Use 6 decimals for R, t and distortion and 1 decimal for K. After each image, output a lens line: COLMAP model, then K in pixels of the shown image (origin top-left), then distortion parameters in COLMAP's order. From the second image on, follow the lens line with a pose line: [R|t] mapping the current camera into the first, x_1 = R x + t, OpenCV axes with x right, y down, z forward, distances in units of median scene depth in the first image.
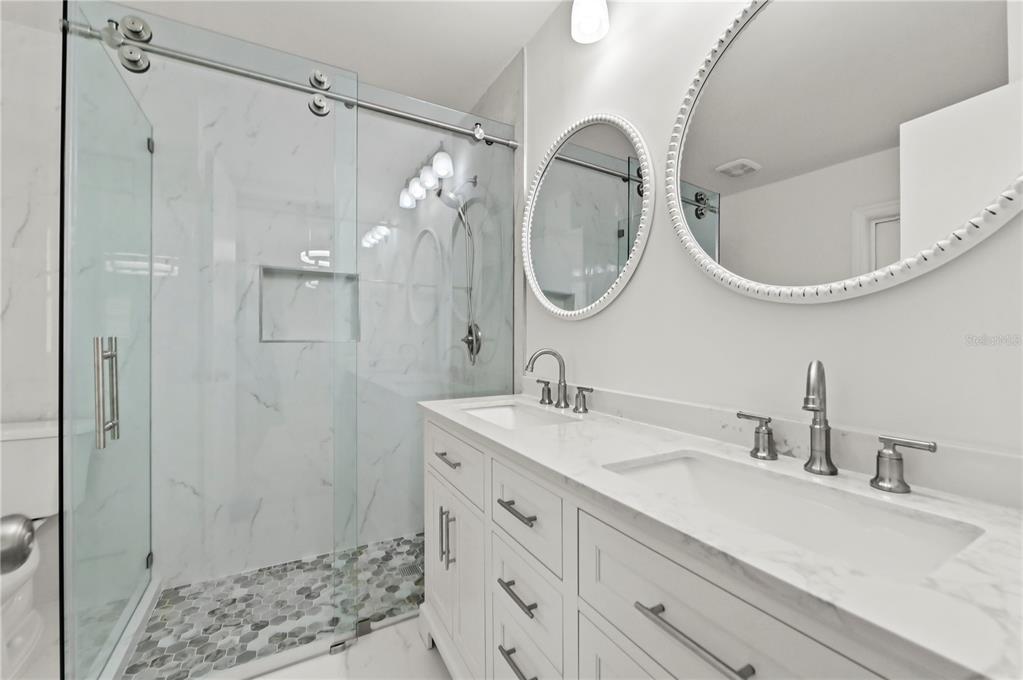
lens RADIAL K [[405.9, 0, 508.5], [0, 405.9, 335.2], [0, 0, 1]] dist [-0.010134, -0.000267]
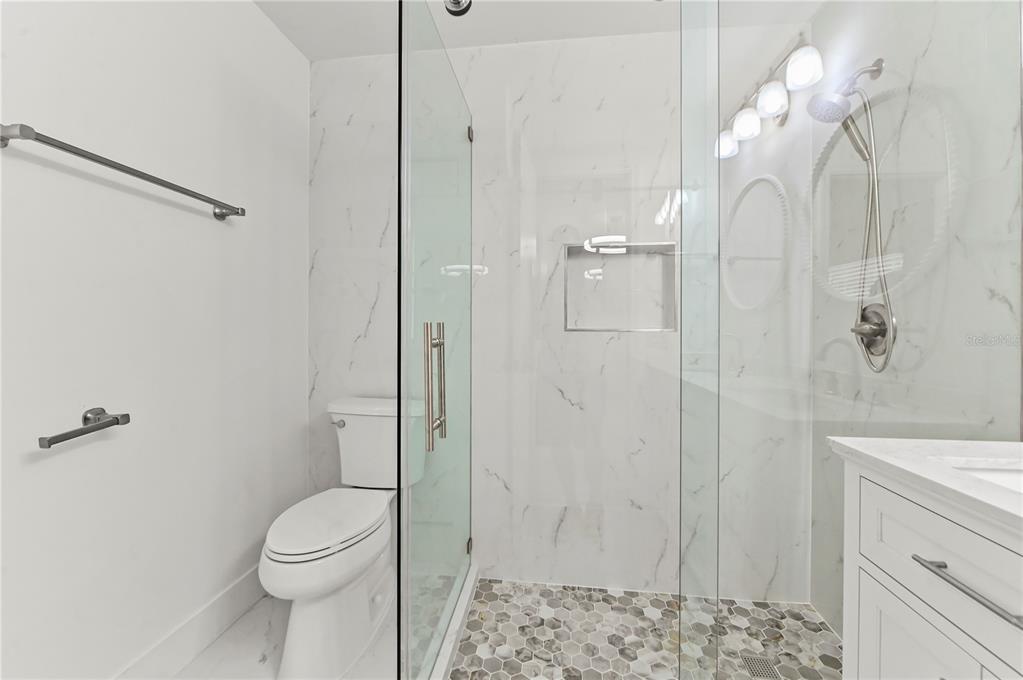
lens RADIAL K [[405.9, 0, 510.4], [0, 405.9, 333.5], [0, 0, 1]] dist [-0.010134, -0.000267]
pose [[0.812354, 0.011934, -0.583042, -0.212072], [-0.001390, 0.999827, 0.018529, 0.007171], [0.583163, -0.014241, 0.812231, 0.227490]]
